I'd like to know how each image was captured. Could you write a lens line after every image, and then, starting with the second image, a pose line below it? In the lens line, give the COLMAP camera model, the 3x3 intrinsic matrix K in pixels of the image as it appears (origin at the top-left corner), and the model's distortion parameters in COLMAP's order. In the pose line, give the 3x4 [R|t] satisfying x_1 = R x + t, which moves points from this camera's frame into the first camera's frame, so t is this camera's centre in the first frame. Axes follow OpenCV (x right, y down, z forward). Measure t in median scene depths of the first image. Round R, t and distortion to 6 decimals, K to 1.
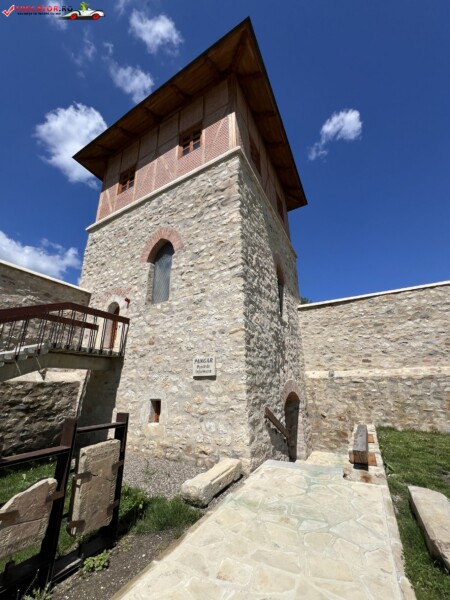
lens RADIAL K [[240.2, 0, 225.3], [0, 240.2, 298.5], [0, 0, 1]] dist [0.000068, -0.000052]
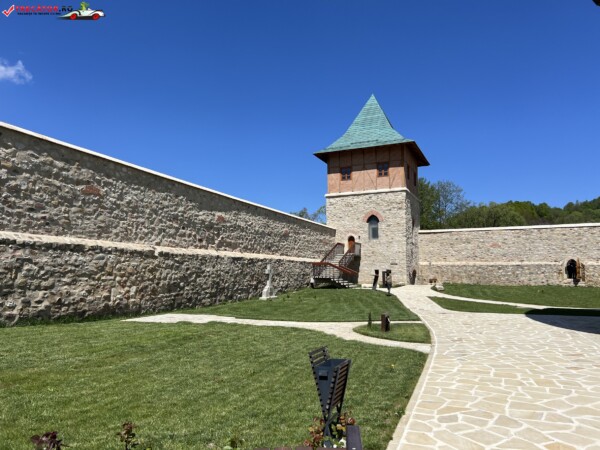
lens RADIAL K [[450.7, 0, 300.8], [0, 450.7, 229.3], [0, 0, 1]] dist [0.045432, -0.052728]
pose [[0.996693, 0.025309, 0.077215, -2.097641], [-0.043475, 0.968902, 0.243596, -1.851490], [-0.068649, -0.246147, 0.966798, -5.579392]]
